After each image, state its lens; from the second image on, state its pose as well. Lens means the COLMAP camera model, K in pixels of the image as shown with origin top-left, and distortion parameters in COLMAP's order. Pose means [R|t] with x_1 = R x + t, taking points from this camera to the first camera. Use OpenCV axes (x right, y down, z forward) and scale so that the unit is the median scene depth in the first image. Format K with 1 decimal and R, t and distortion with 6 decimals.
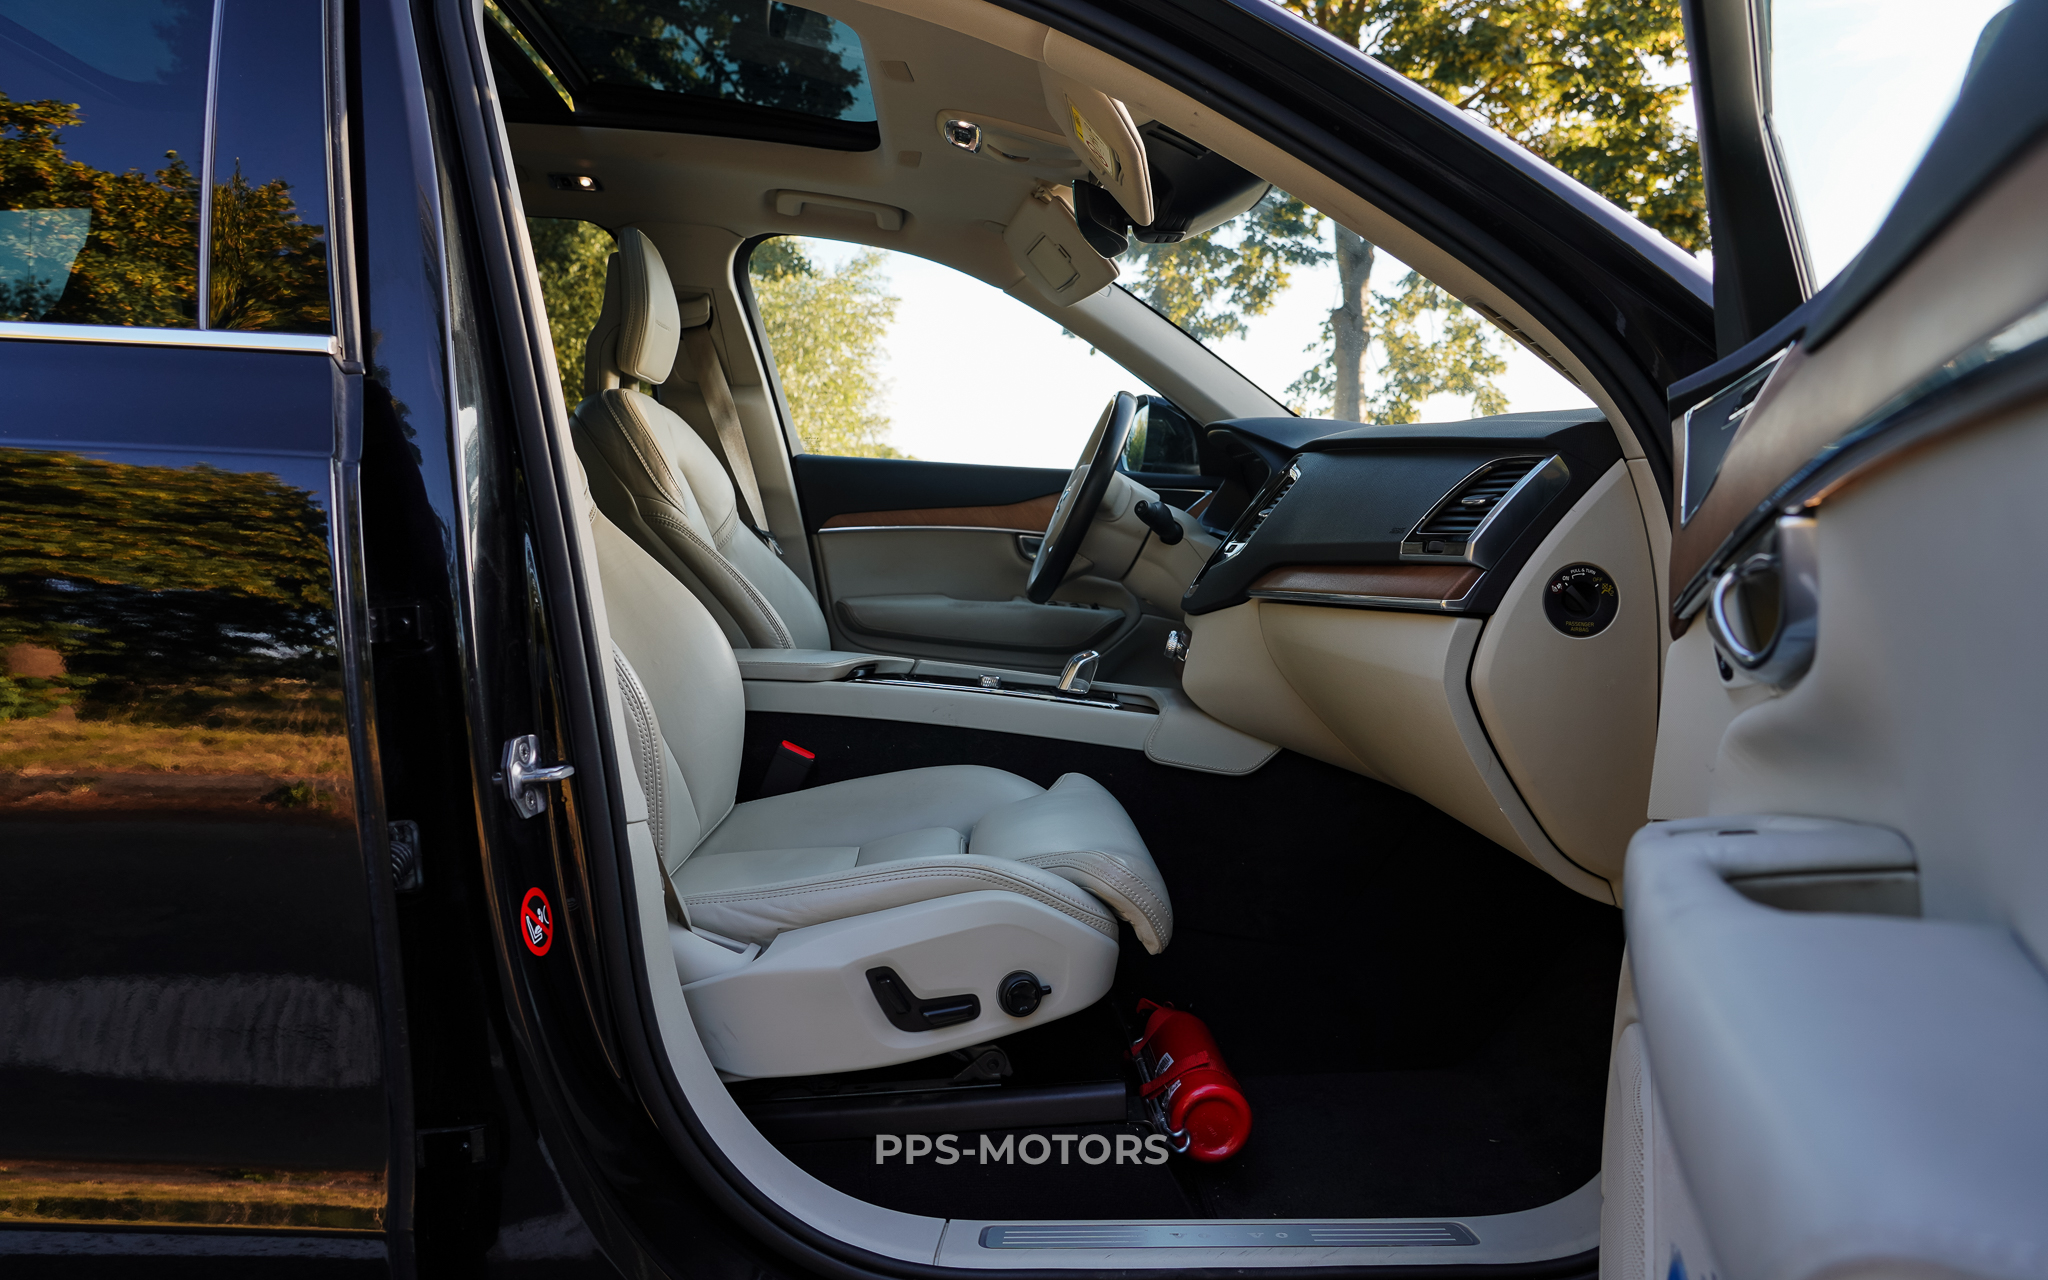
lens RADIAL K [[1392.6, 0, 1026.0], [0, 1392.6, 642.9], [0, 0, 1]] dist [-0.028374, 0.012107]
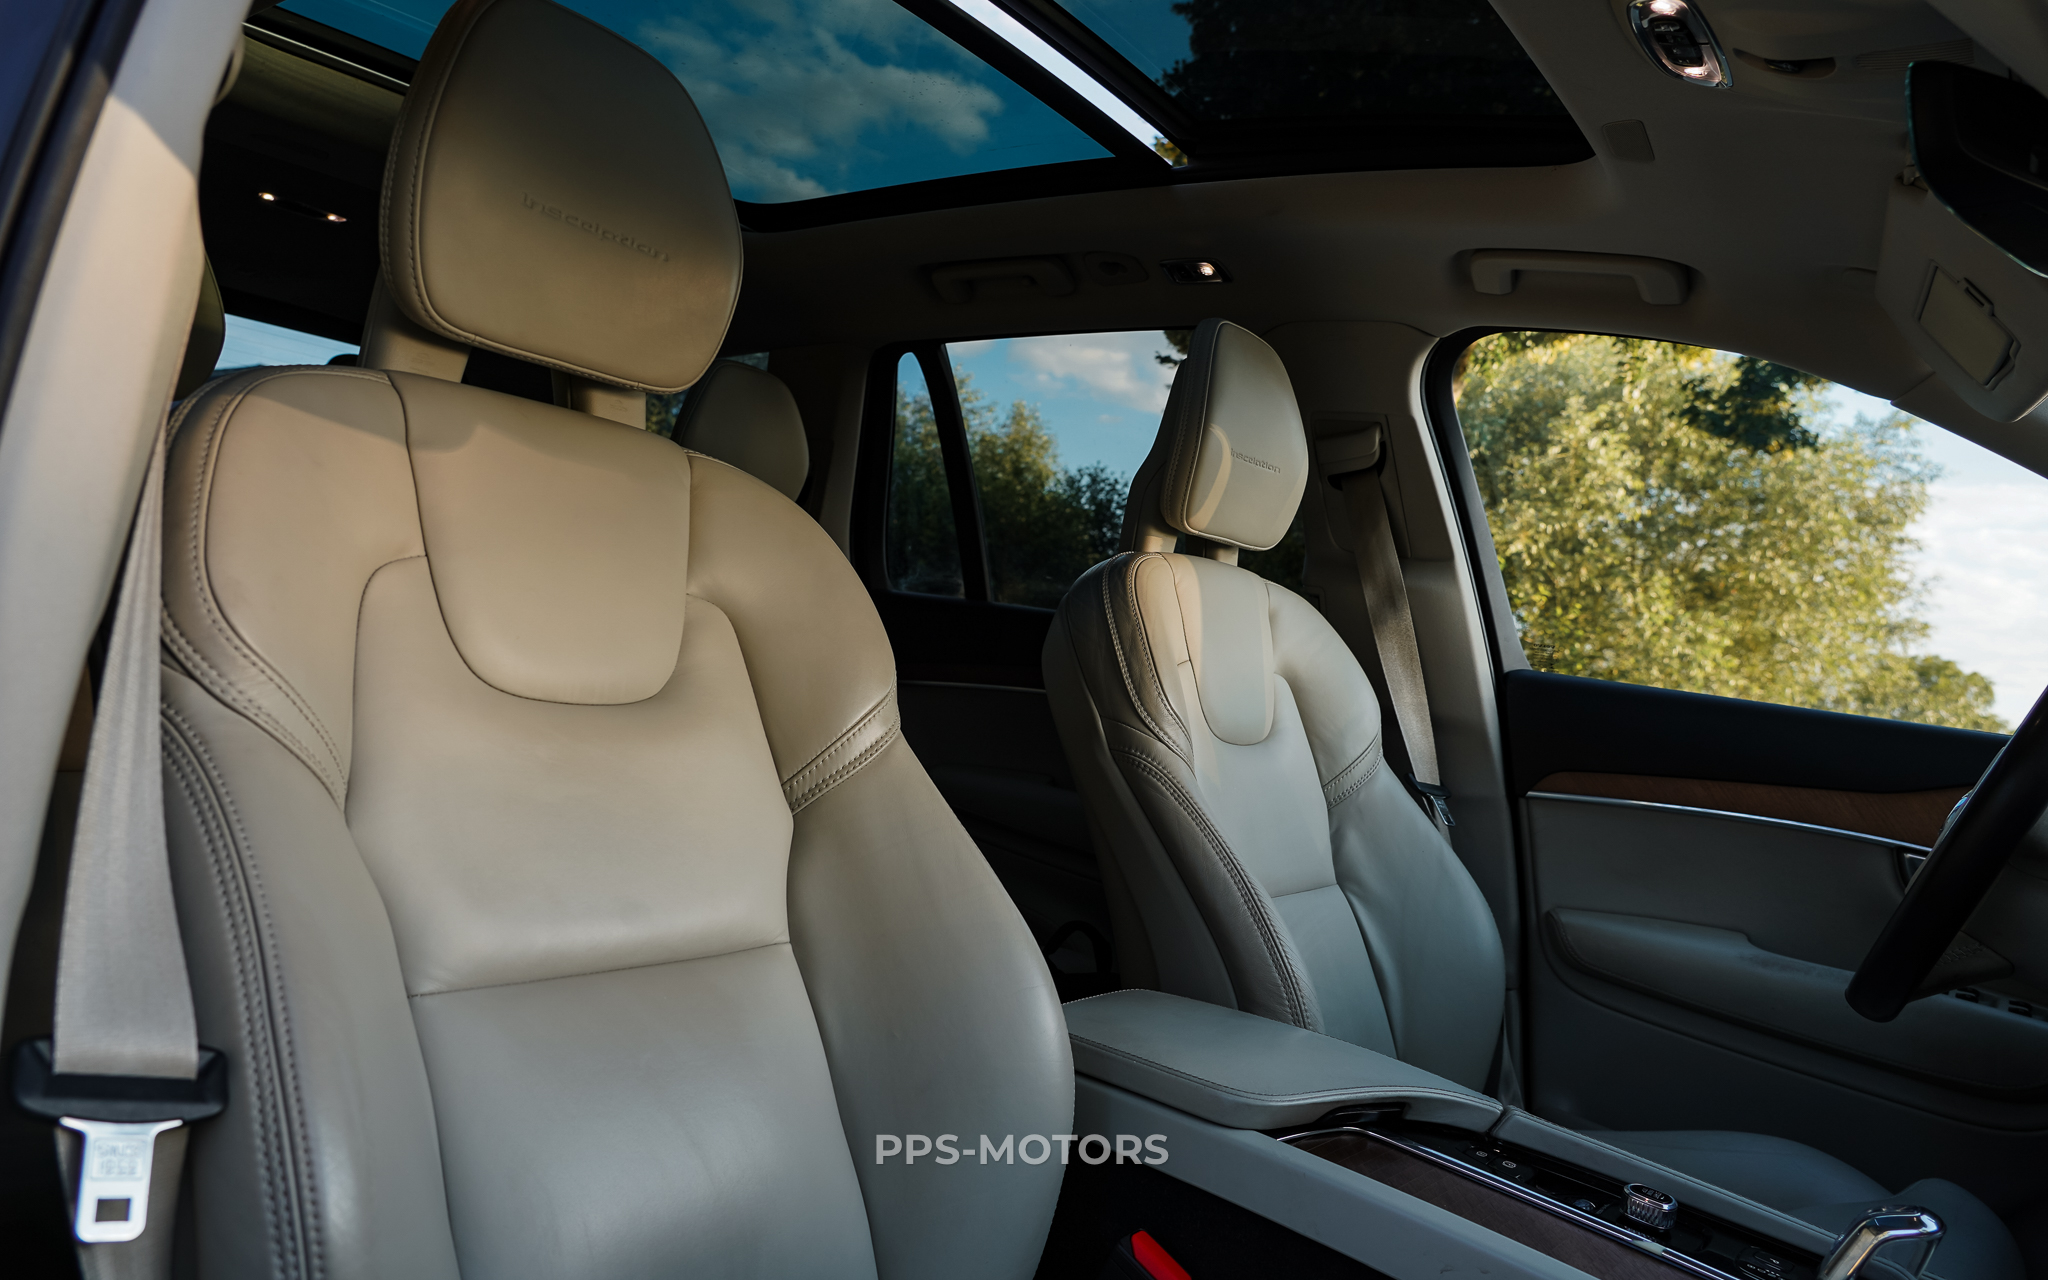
lens RADIAL K [[1392.6, 0, 1016.1], [0, 1392.6, 637.8], [0, 0, 1]] dist [-0.028374, 0.012107]
pose [[0.765477, 0.063116, -0.640361, 0.070826], [-0.149259, 0.985451, -0.081292, -0.066580], [0.625913, 0.157807, 0.763760, 0.383615]]
